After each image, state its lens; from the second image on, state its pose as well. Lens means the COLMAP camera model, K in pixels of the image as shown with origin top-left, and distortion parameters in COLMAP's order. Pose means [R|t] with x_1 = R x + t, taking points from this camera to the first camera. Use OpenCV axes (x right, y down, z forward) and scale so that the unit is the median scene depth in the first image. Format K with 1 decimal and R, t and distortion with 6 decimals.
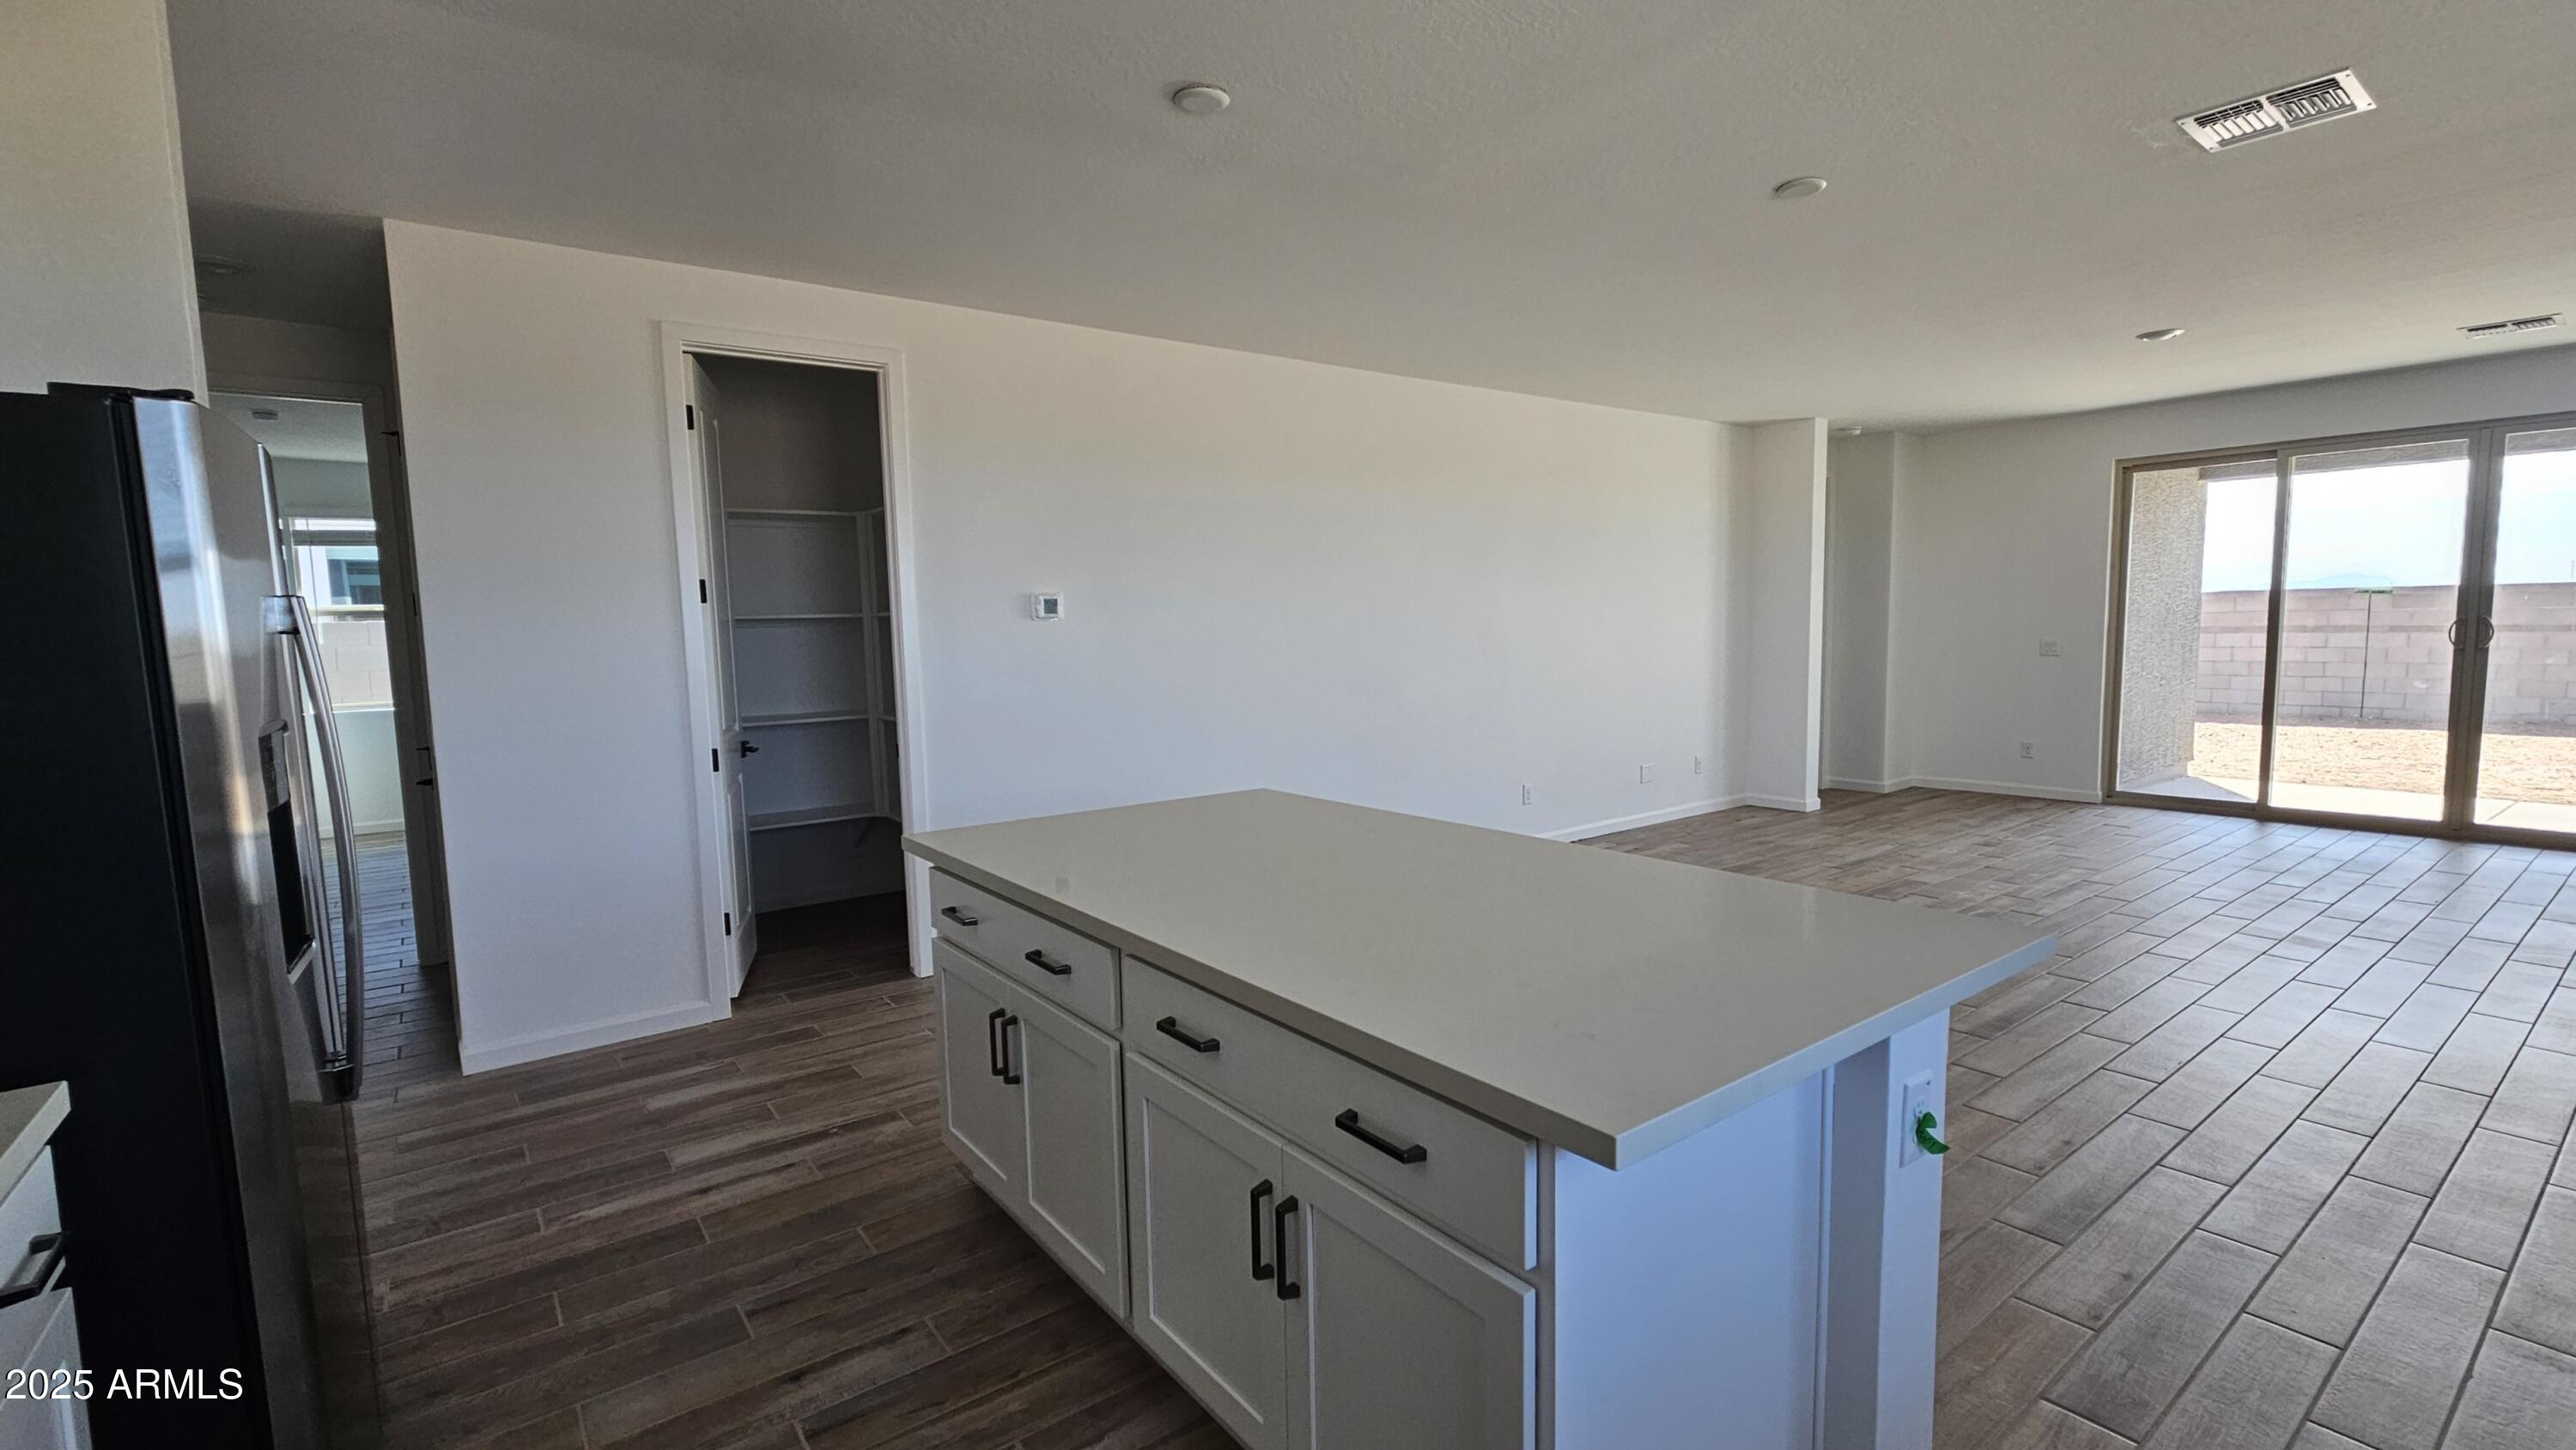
lens RADIAL K [[1120.8, 0, 1286.8], [0, 1120.8, 722.9], [0, 0, 1]] dist [0.005260, 0.000305]
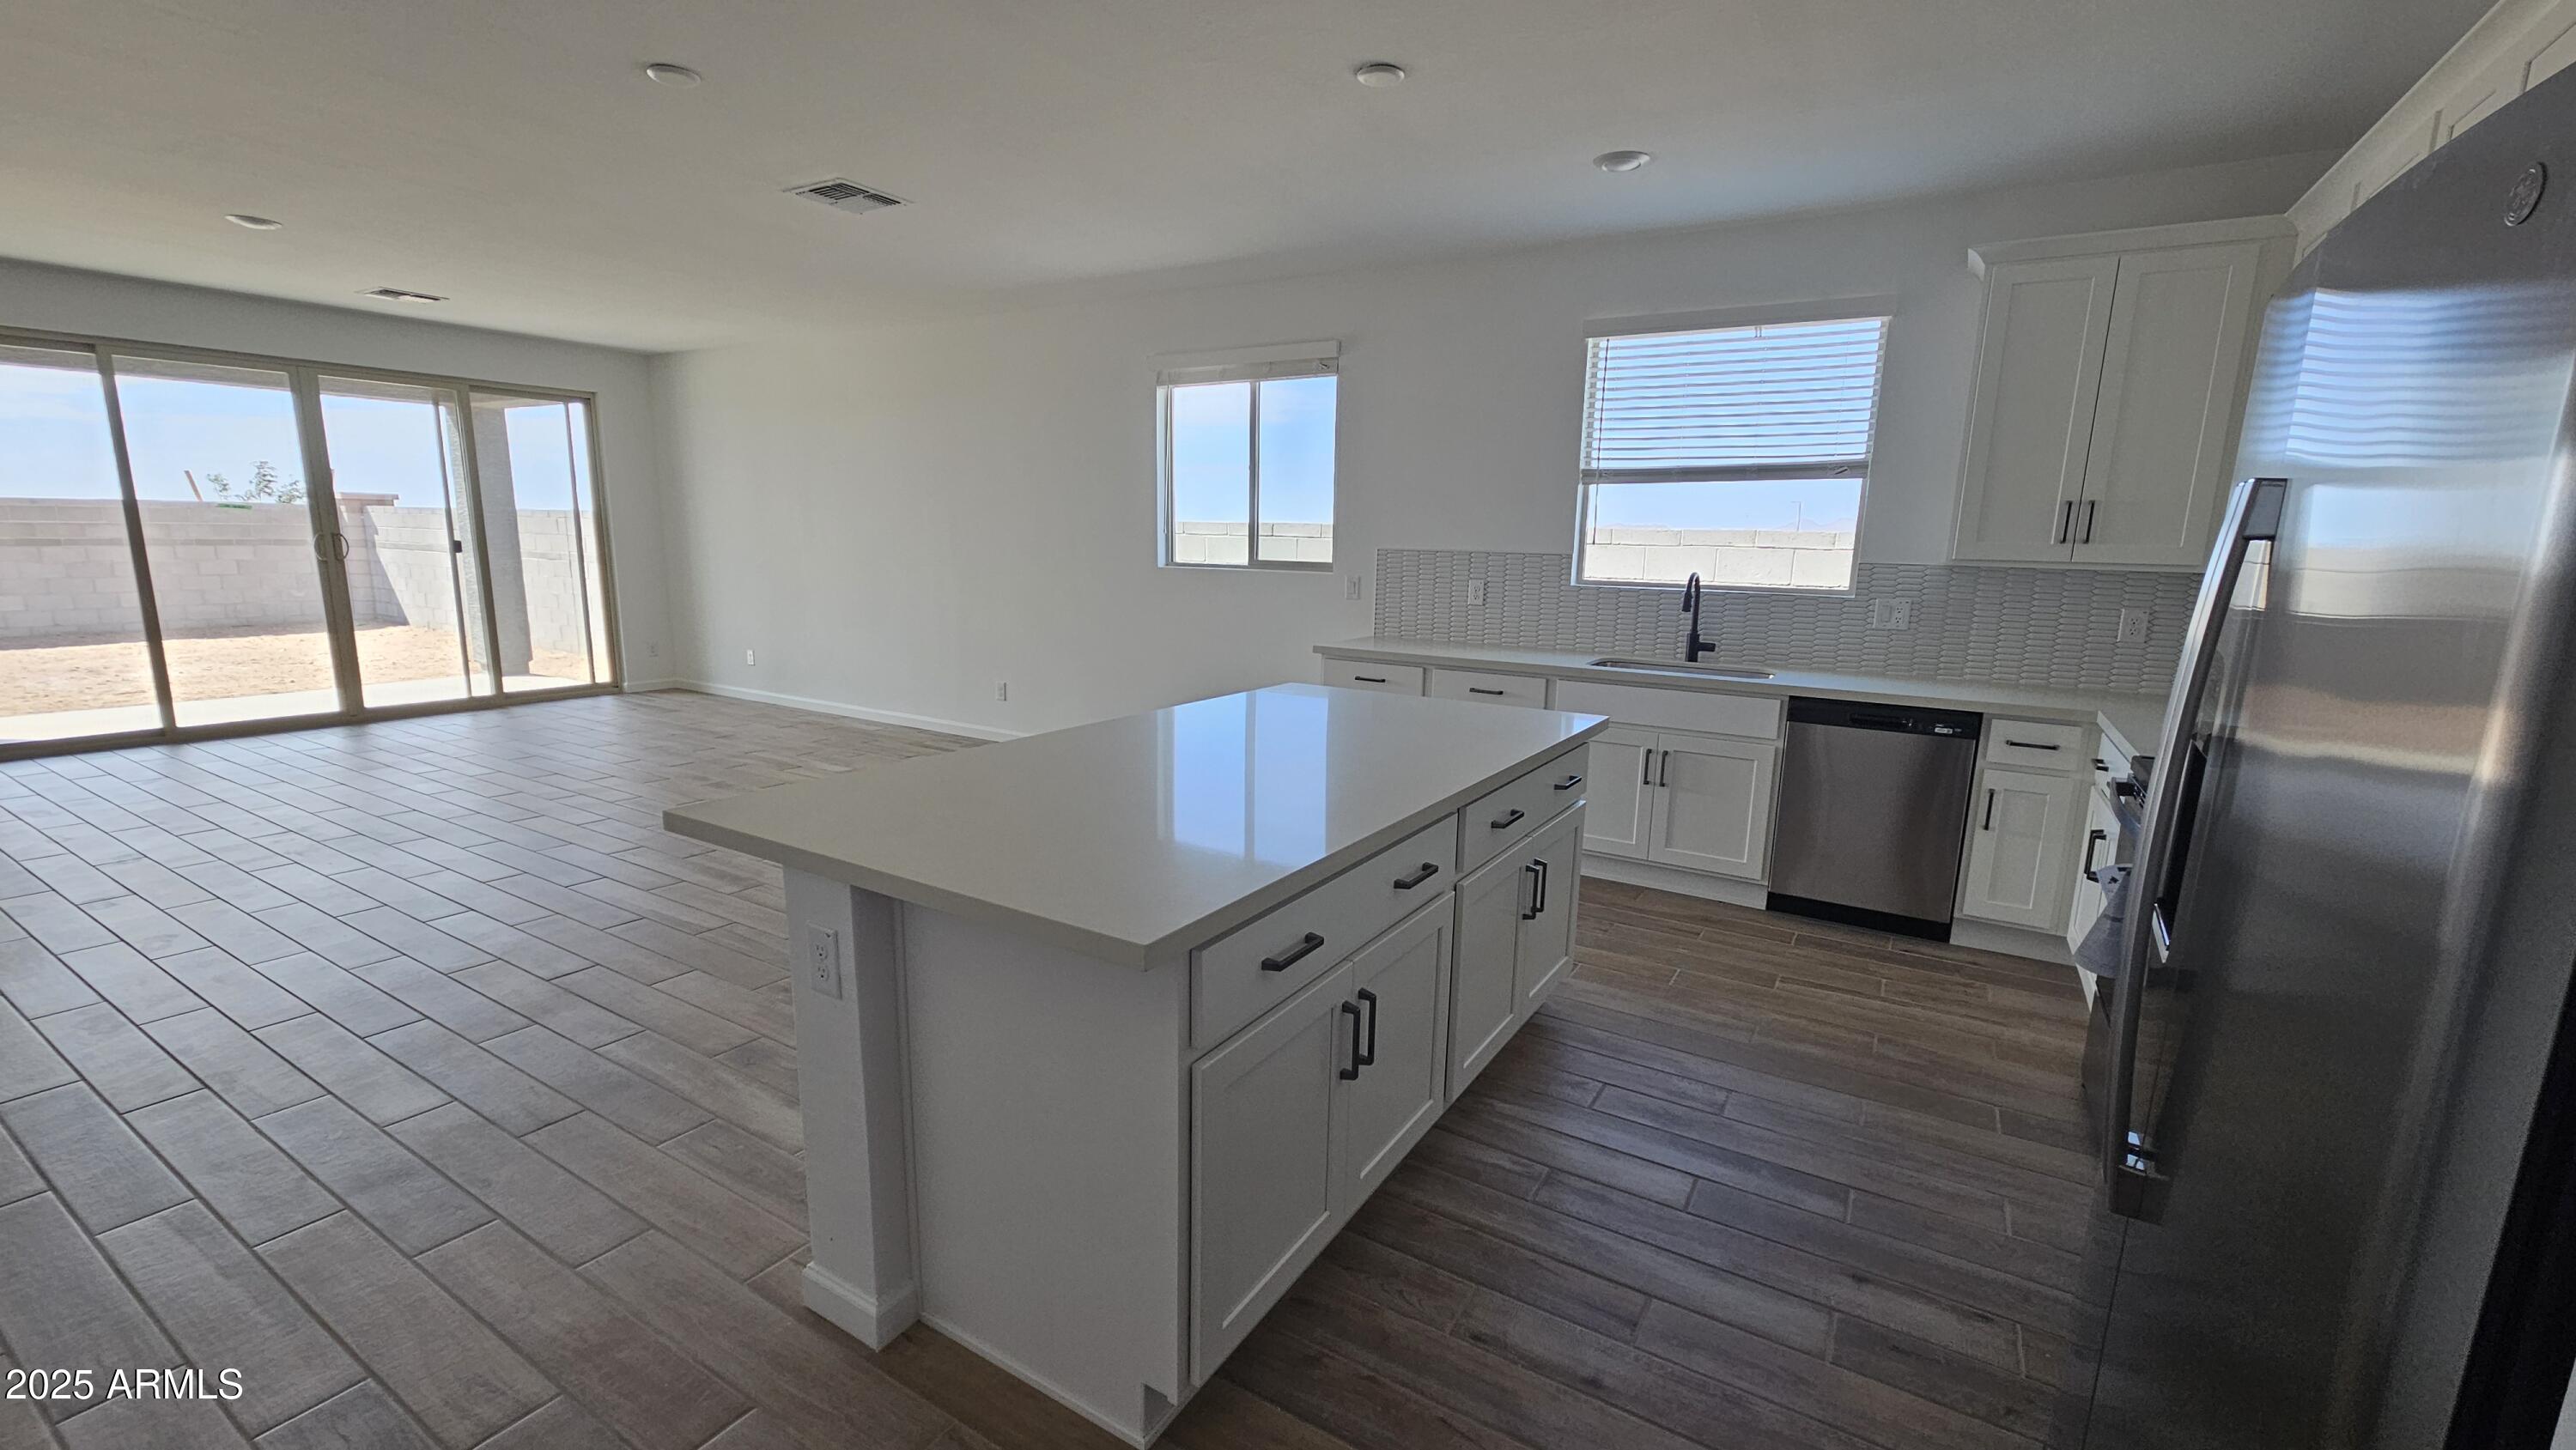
lens RADIAL K [[1066.2, 0, 1284.6], [0, 1066.2, 740.3], [0, 0, 1]] dist [-0.001364, 0.000059]
pose [[-0.363912, -0.165324, 0.916644, -0.341613], [0.076244, 0.975532, 0.206214, -0.035156], [-0.928308, 0.144932, -0.342402, 0.476012]]
